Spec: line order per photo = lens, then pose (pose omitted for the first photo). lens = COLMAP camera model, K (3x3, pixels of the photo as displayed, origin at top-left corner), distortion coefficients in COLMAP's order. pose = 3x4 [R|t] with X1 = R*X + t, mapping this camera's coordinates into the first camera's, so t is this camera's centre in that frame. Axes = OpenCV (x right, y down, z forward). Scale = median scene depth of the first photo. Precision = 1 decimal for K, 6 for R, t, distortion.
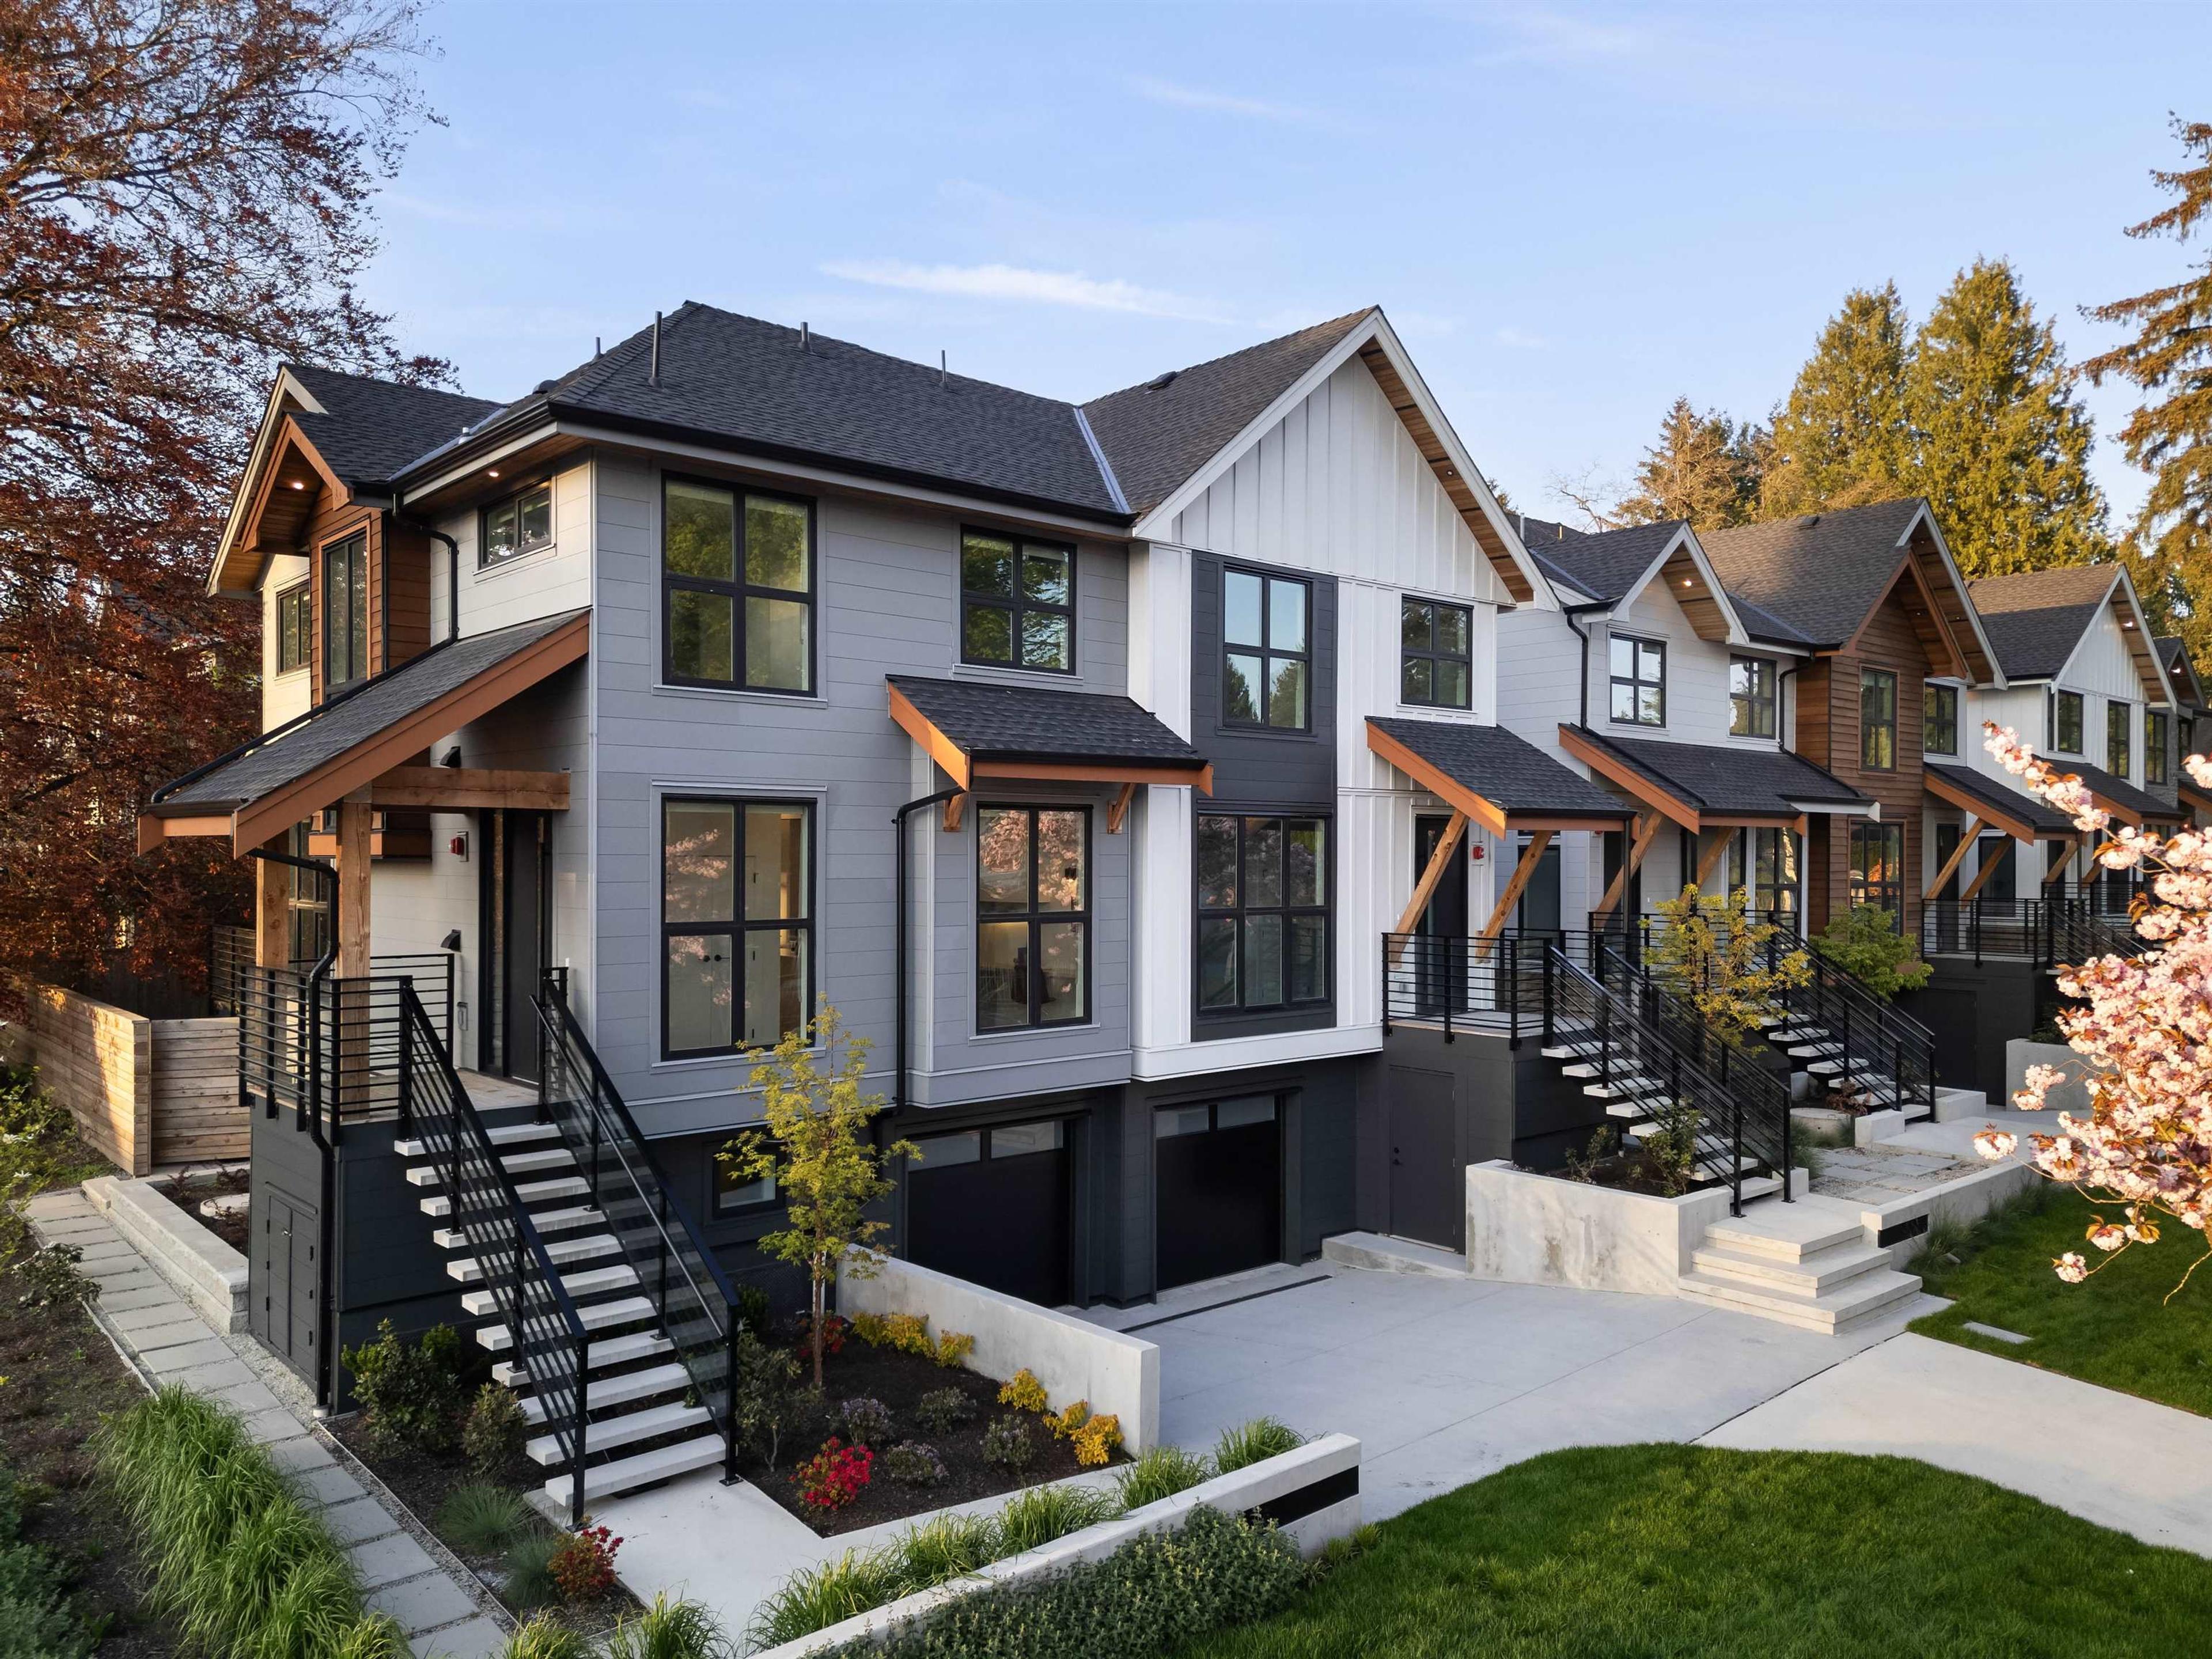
lens RADIAL K [[1571.0, 0, 1099.9], [0, 1571.0, 850.2], [0, 0, 1]] dist [0.039588, -0.006573]
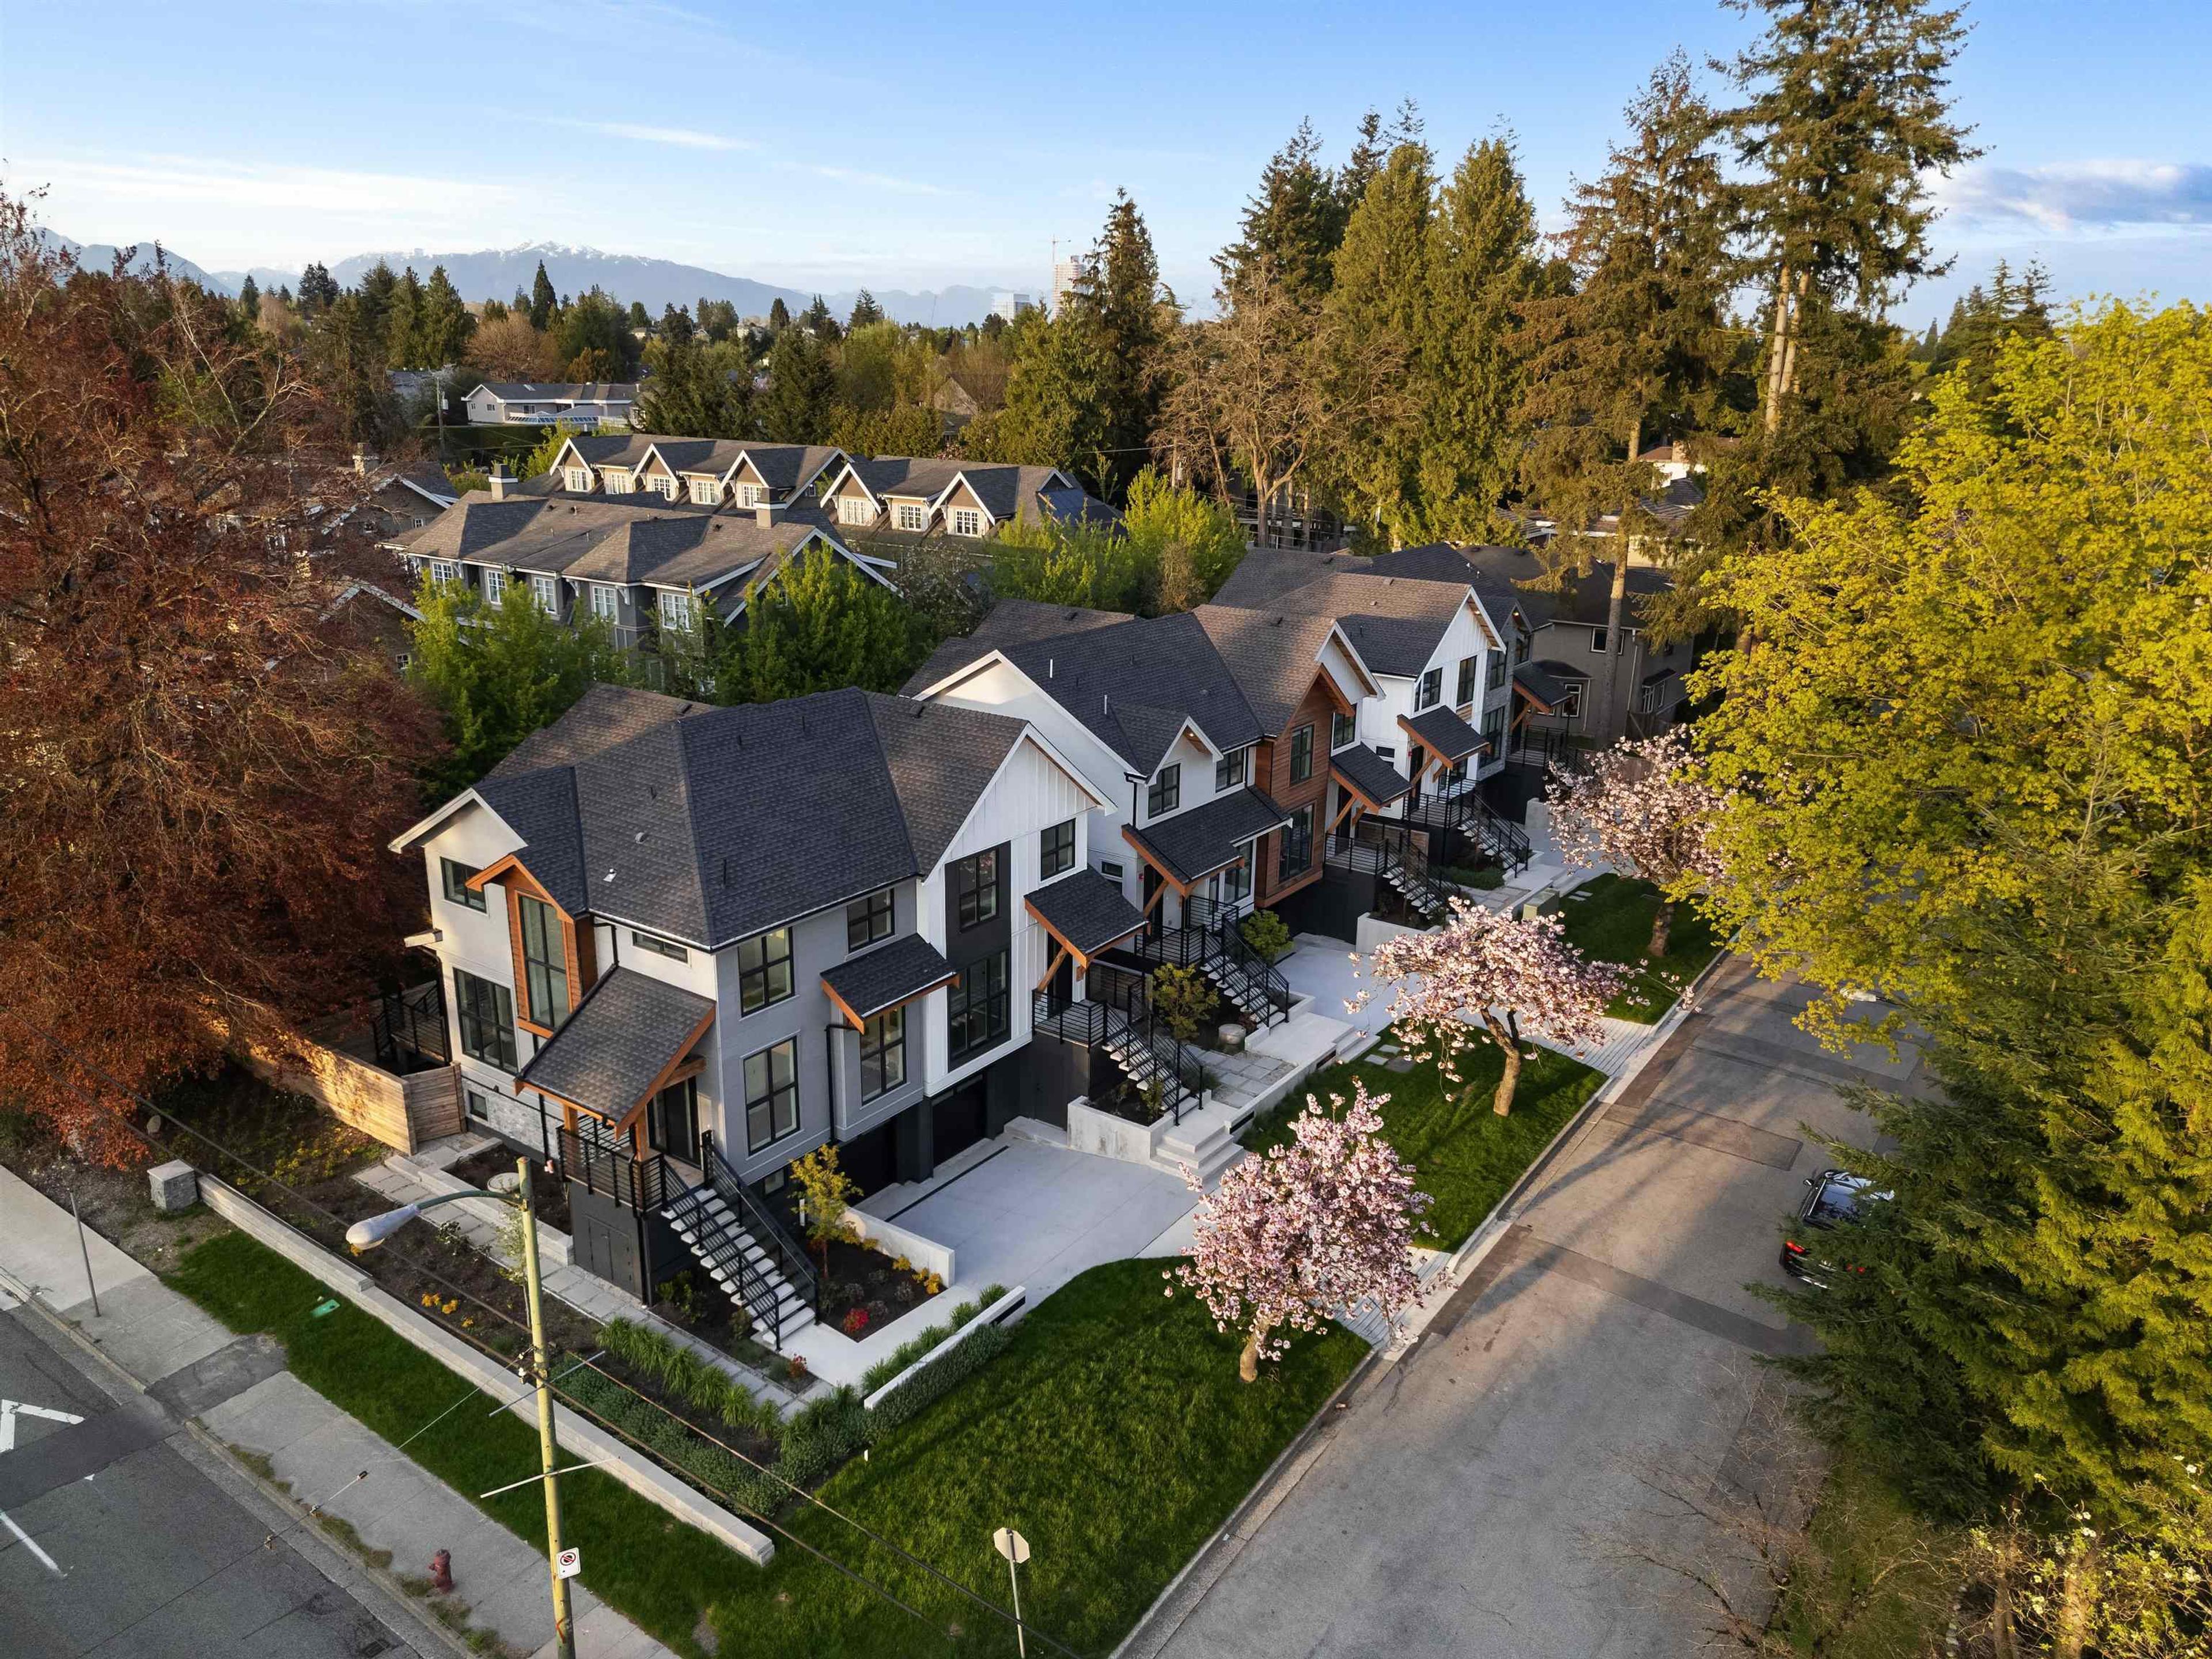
lens RADIAL K [[1571.0, 0, 1104.1], [0, 1571.0, 816.4], [0, 0, 1]] dist [0.039588, -0.006573]
pose [[0.974621, -0.055145, 0.216962, -0.185653], [-0.012052, 0.954854, 0.296831, -0.868088], [-0.223536, -0.291912, 0.929956, -0.996125]]
